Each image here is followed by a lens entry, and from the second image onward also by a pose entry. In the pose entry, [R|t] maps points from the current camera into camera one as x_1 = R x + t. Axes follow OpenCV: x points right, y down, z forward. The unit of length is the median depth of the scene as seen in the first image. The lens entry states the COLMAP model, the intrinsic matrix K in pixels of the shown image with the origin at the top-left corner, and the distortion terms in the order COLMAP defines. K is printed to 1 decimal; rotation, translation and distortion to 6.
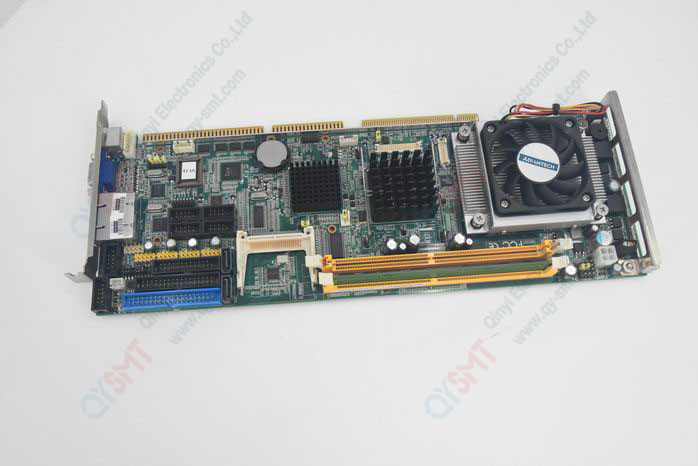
lens RADIAL K [[589.5, 0, 349.0], [0, 589.5, 233.0], [0, 0, 1]] dist [0.006985, 0.000418]
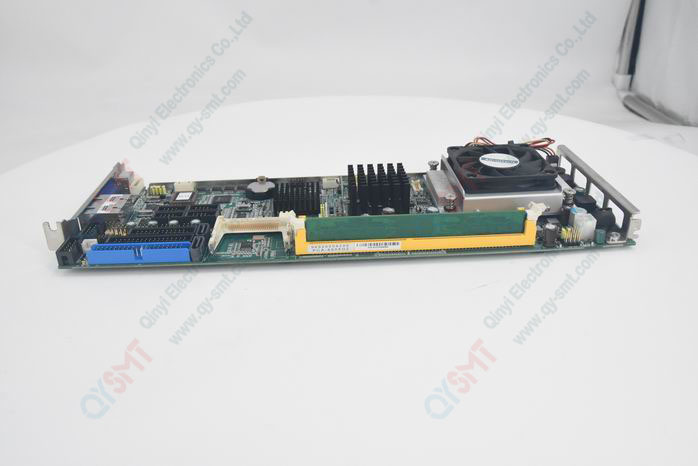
lens RADIAL K [[589.5, 0, 349.0], [0, 589.5, 233.0], [0, 0, 1]] dist [0.006985, 0.000418]
pose [[0.998819, -0.022886, -0.042856, 0.082210], [-0.012117, 0.736880, -0.675915, 0.695478], [0.047049, 0.675636, 0.735732, 0.257952]]
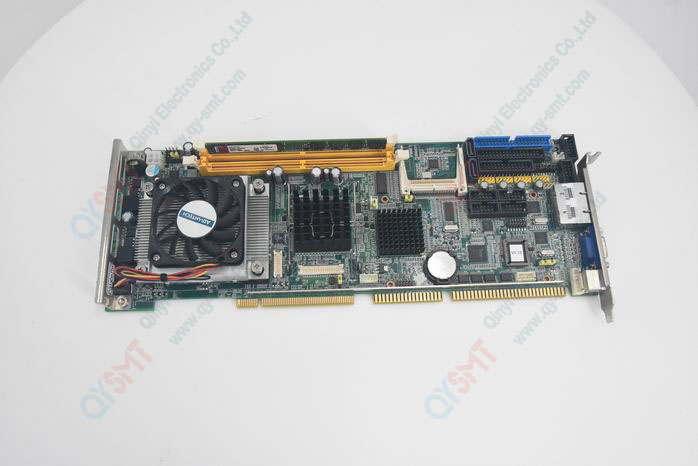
lens RADIAL K [[548.4, 0, 349.0], [0, 548.4, 233.0], [0, 0, 1]] dist [-0.005085, -0.000387]
pose [[-0.998442, -0.050908, -0.022847, 0.062019], [0.024620, -0.769351, 0.638352, -0.740306], [-0.050075, 0.636795, 0.769406, 0.221504]]
